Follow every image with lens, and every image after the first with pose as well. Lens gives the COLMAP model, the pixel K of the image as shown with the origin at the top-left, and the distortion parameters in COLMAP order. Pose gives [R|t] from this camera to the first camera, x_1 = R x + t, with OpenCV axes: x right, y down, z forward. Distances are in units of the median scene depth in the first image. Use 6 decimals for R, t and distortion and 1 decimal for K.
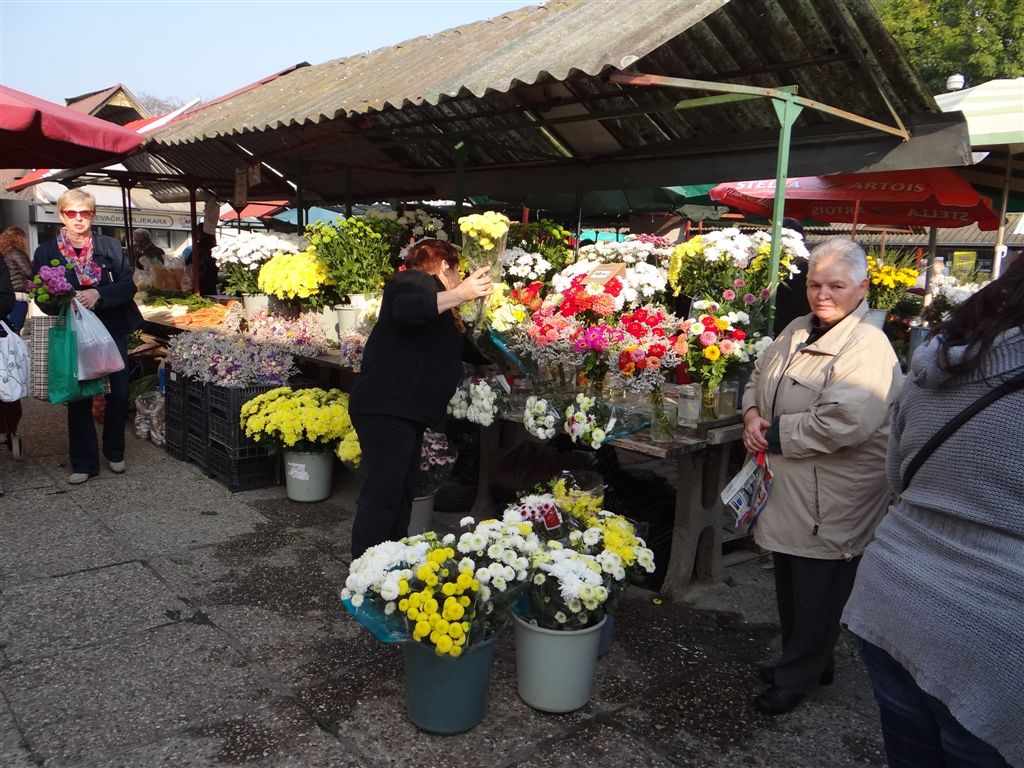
lens RADIAL K [[809.9, 0, 512.5], [0, 809.9, 379.6], [0, 0, 1]] dist [-0.000456, 0.006415]
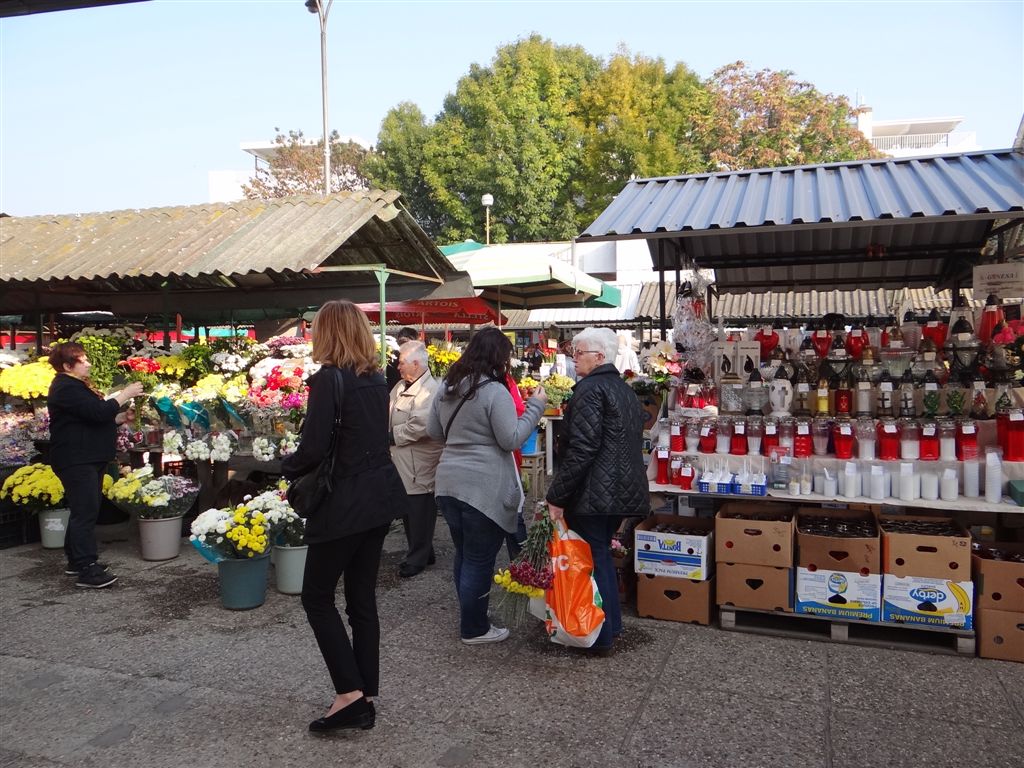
lens RADIAL K [[809.9, 0, 511.4], [0, 809.9, 381.3], [0, 0, 1]] dist [-0.000456, 0.006415]
pose [[0.878948, -0.067978, 0.472048, -0.299304], [0.116242, 0.990475, -0.073807, 0.089706], [-0.462534, 0.119744, 0.878478, -0.760683]]
